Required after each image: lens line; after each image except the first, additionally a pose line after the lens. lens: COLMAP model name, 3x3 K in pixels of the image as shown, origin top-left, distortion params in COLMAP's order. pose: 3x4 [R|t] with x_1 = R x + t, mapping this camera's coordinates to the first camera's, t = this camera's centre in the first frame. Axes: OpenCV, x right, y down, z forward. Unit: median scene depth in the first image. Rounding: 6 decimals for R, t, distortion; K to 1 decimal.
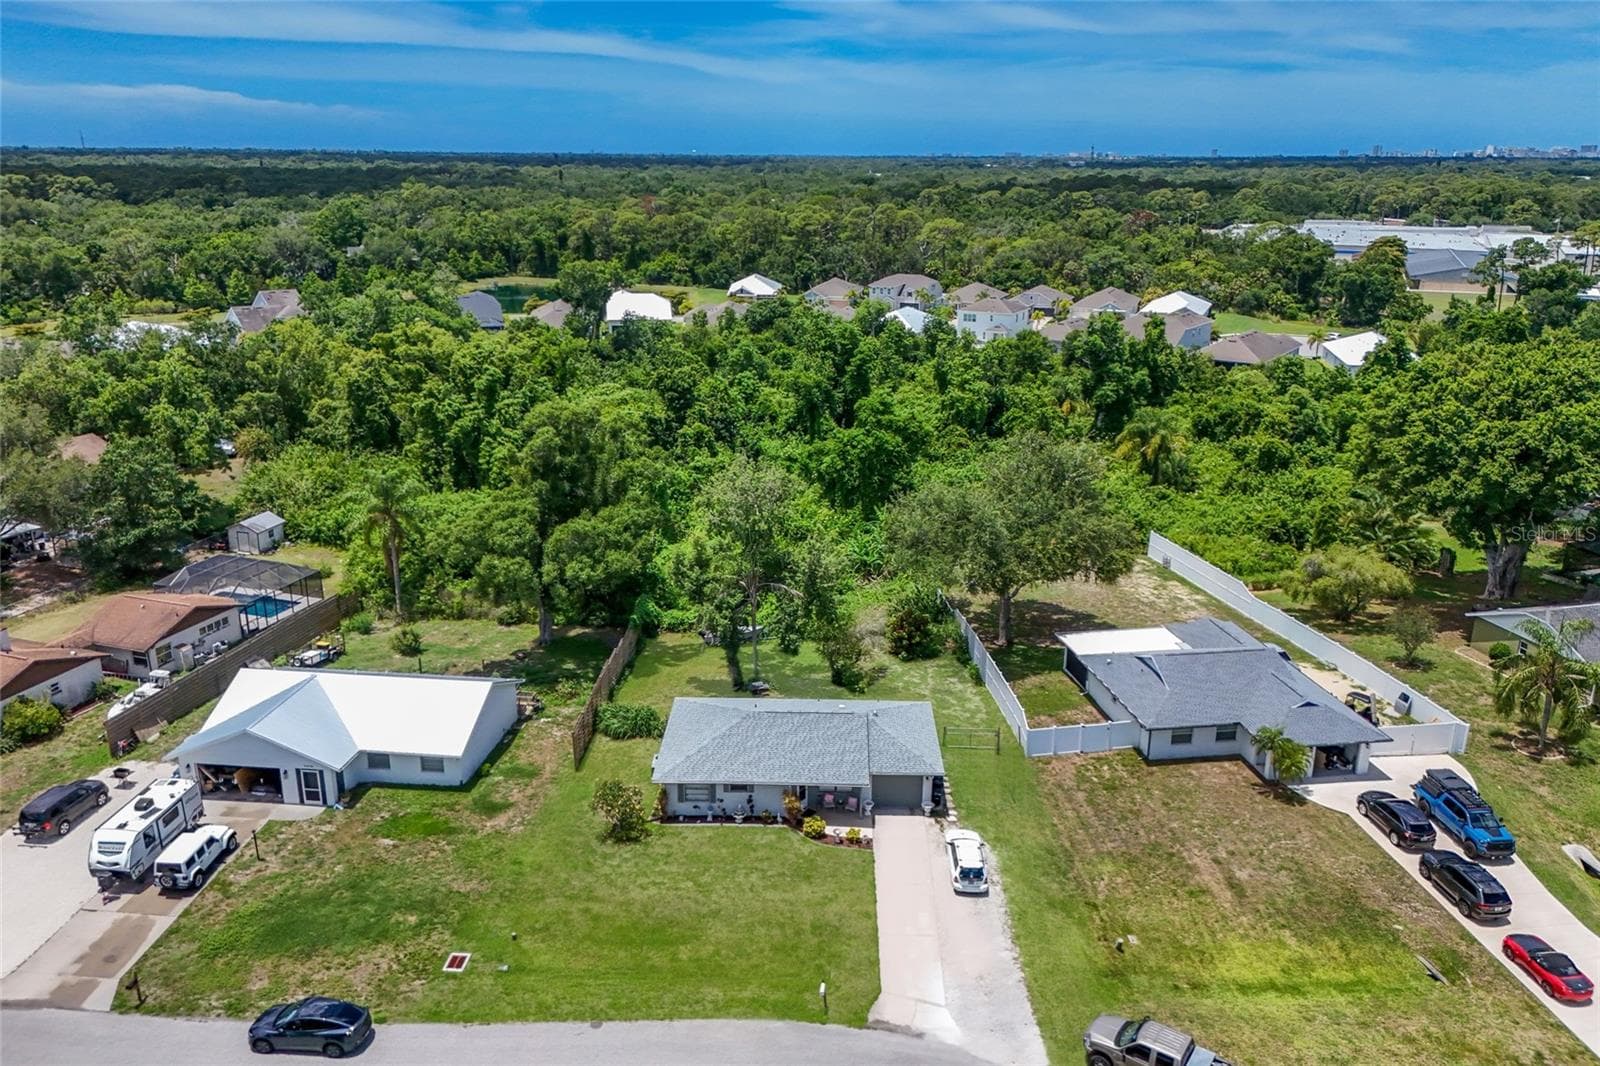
lens RADIAL K [[1194.5, 0, 798.8], [0, 1194.5, 537.0], [0, 0, 1]] dist [0.084305, -0.099559]
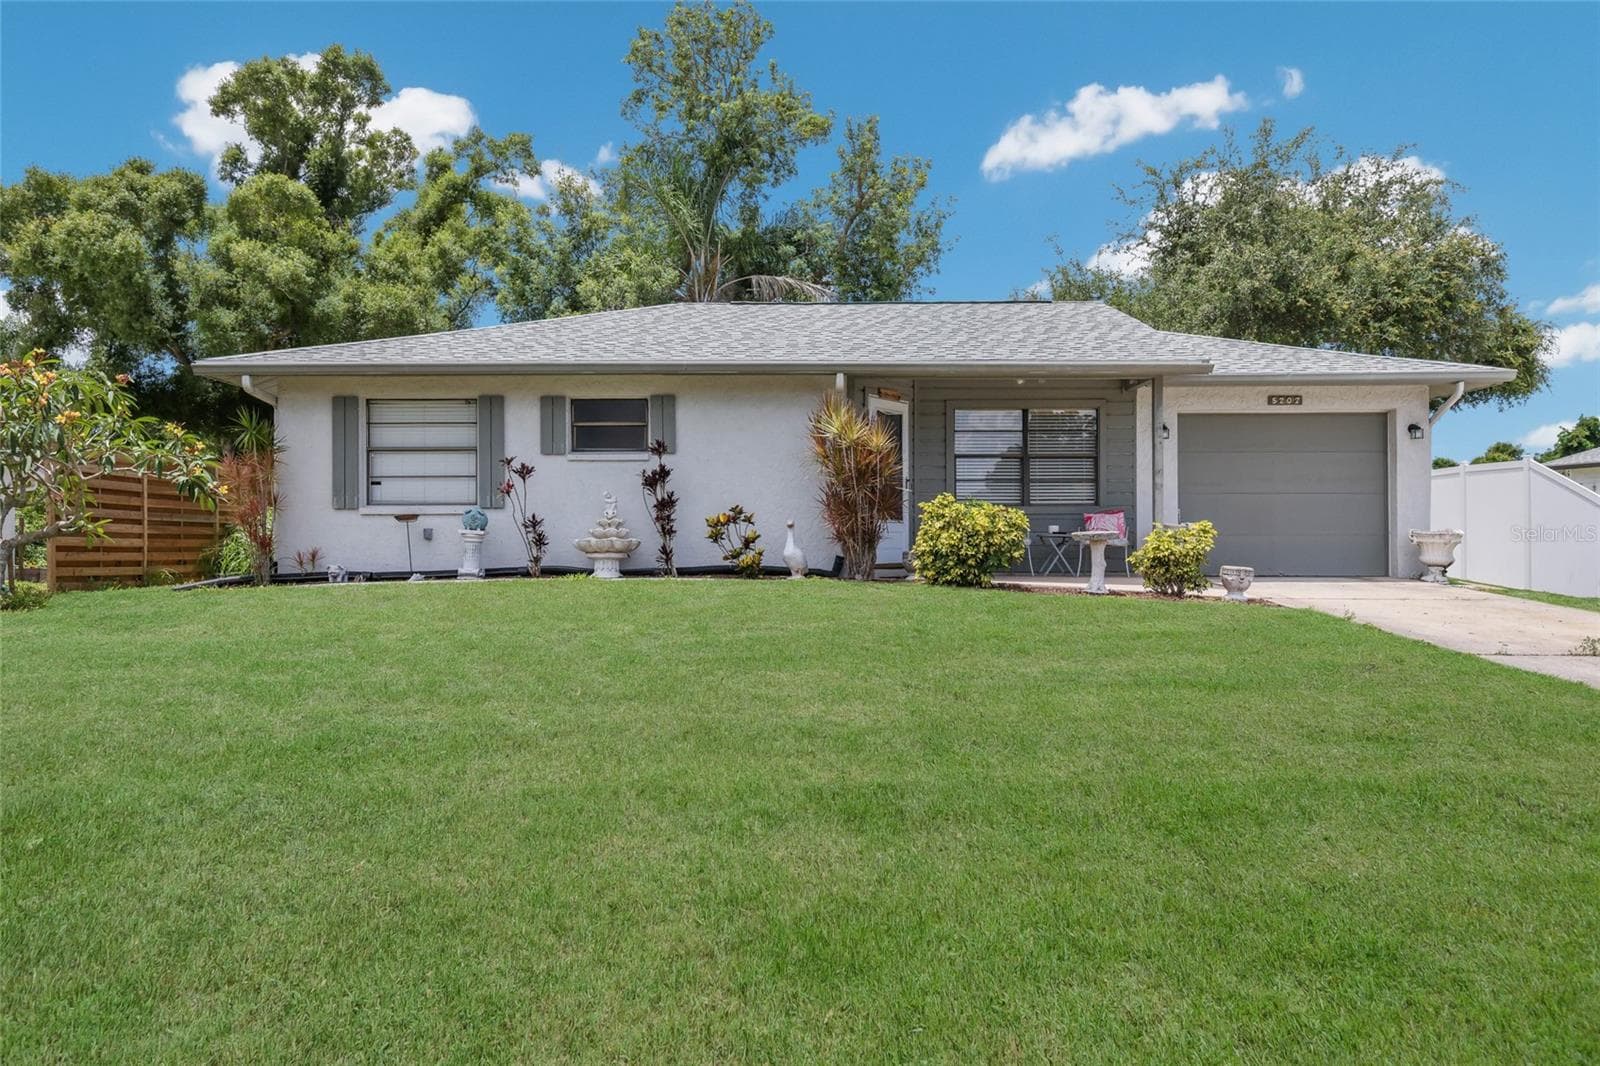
lens RADIAL K [[1178.0, 0, 797.7], [0, 1178.0, 536.1], [0, 0, 1]] dist [0.023426, 0.002713]
pose [[0.999777, -0.011178, 0.017931, -0.015383], [0.016196, 0.950404, -0.310596, 0.238524], [-0.013570, 0.310817, 0.950373, 0.641997]]
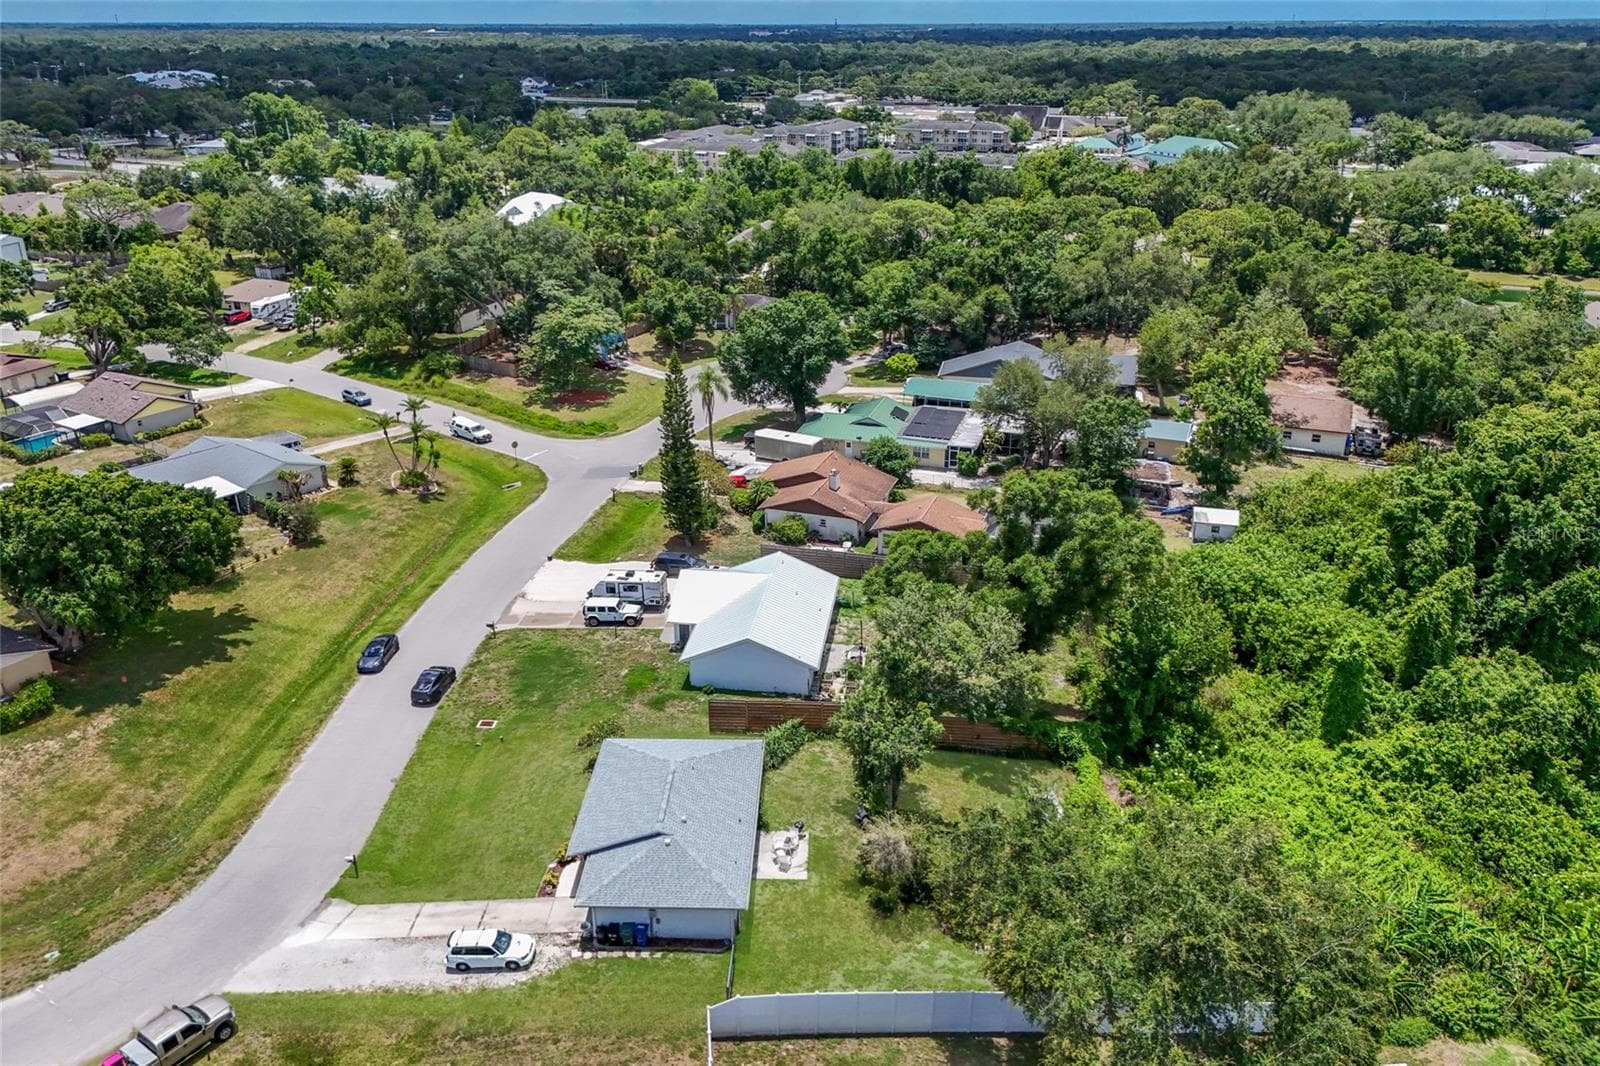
lens RADIAL K [[1194.5, 0, 798.8], [0, 1194.5, 524.0], [0, 0, 1]] dist [0.084305, -0.099559]
pose [[-0.006980, 0.379824, -0.925033, 0.728907], [-0.302305, 0.880969, 0.364012, -0.389186], [0.953186, 0.282182, 0.108673, 0.790356]]
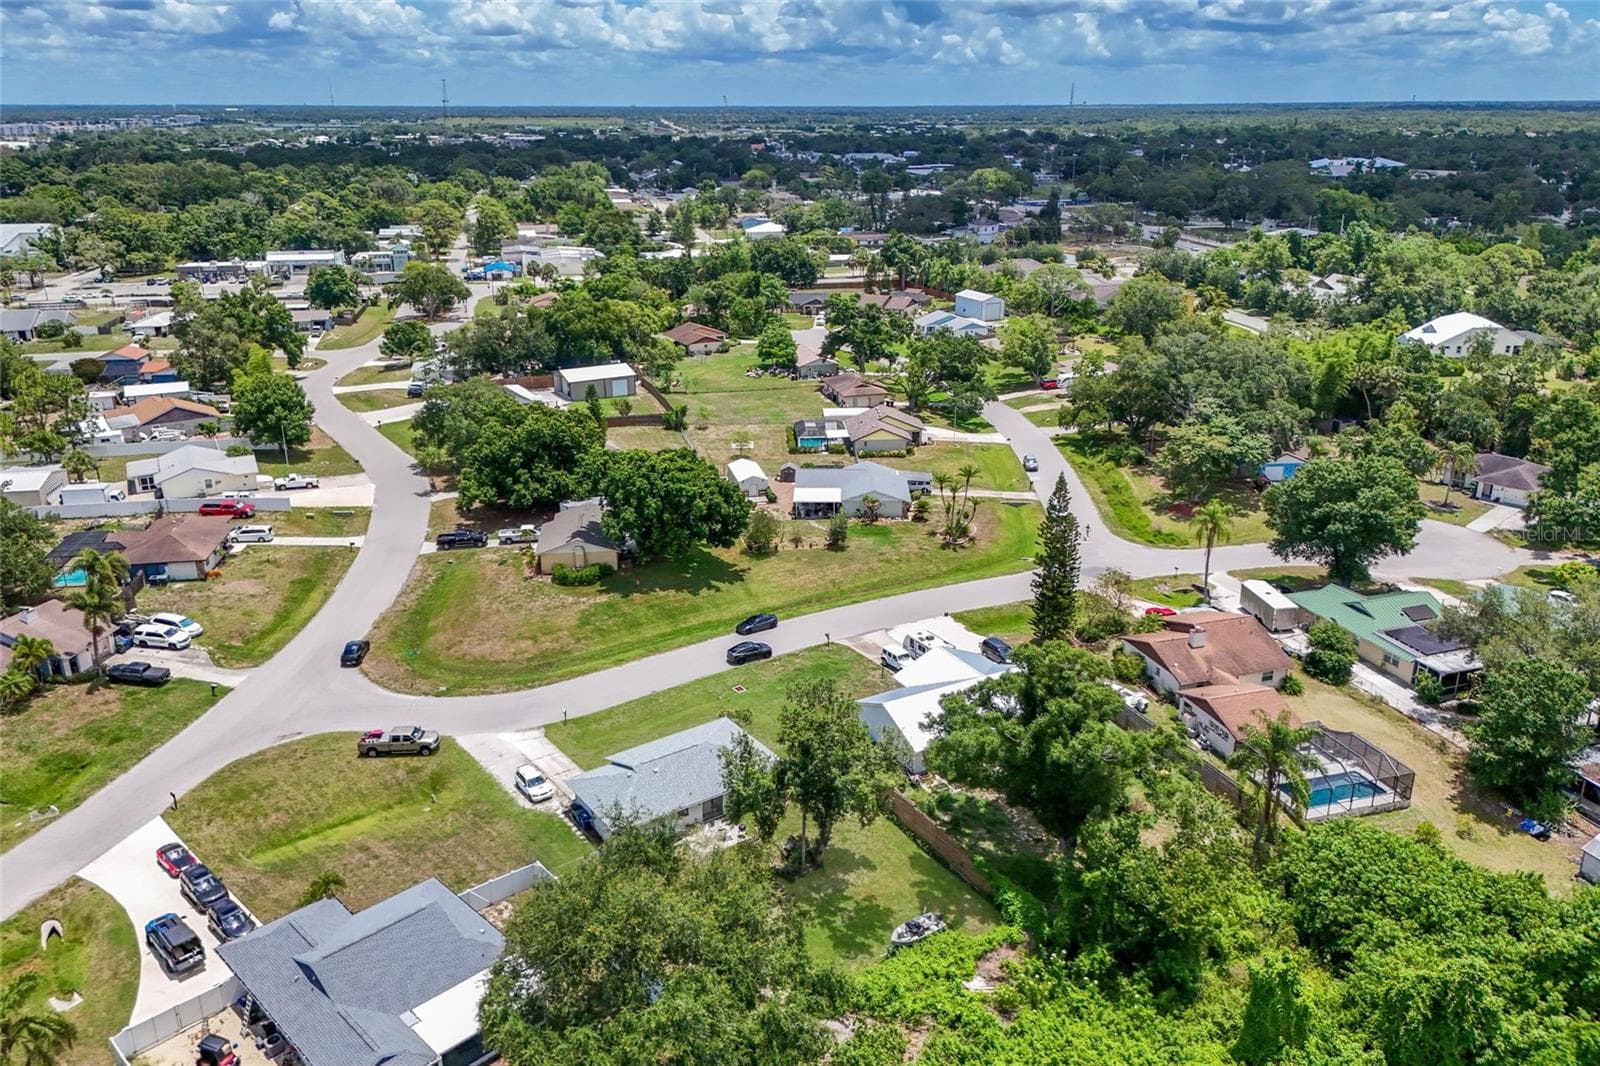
lens RADIAL K [[1194.5, 0, 805.5], [0, 1194.5, 536.0], [0, 0, 1]] dist [0.084305, -0.099559]
pose [[-0.802123, 0.204274, -0.561134, 0.526268], [-0.183280, 0.810104, 0.556902, -0.748597], [0.568338, 0.549548, -0.612363, 1.542747]]
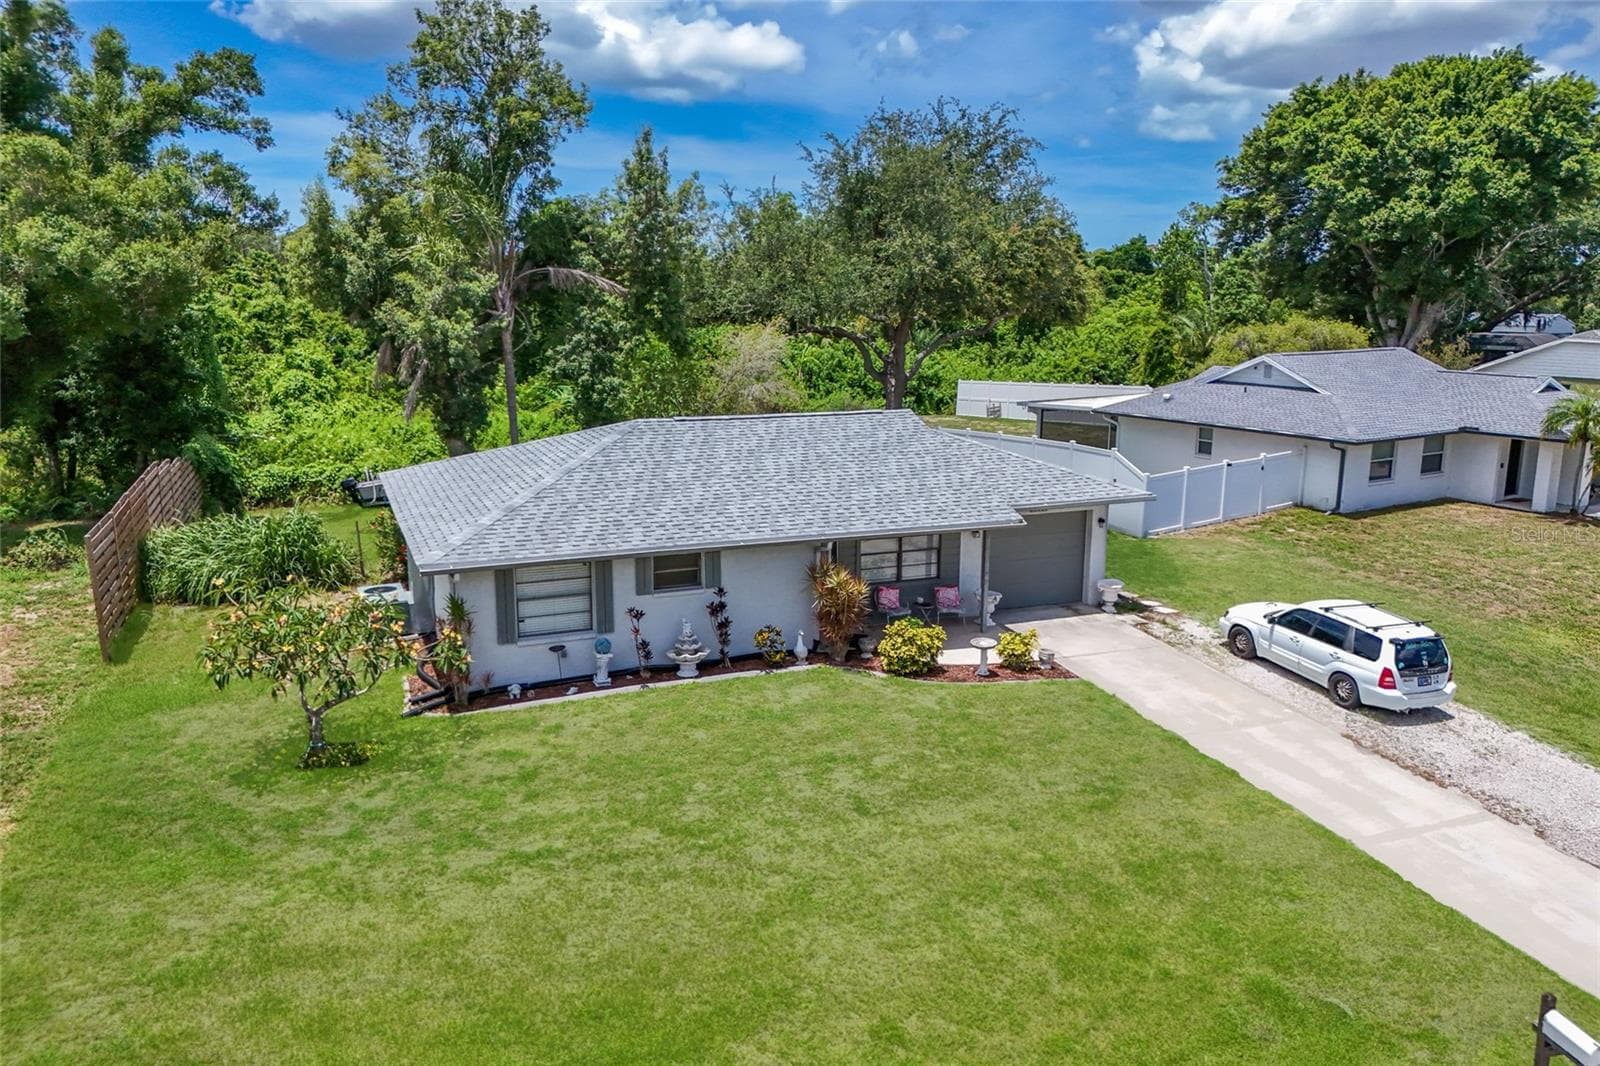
lens RADIAL K [[1194.5, 0, 800.4], [0, 1194.5, 534.8], [0, 0, 1]] dist [0.084305, -0.099559]
pose [[0.917123, -0.084343, 0.389579, -0.121071], [0.121624, 0.989962, -0.071995, 0.182093], [-0.379596, 0.113411, 0.918175, 0.540470]]
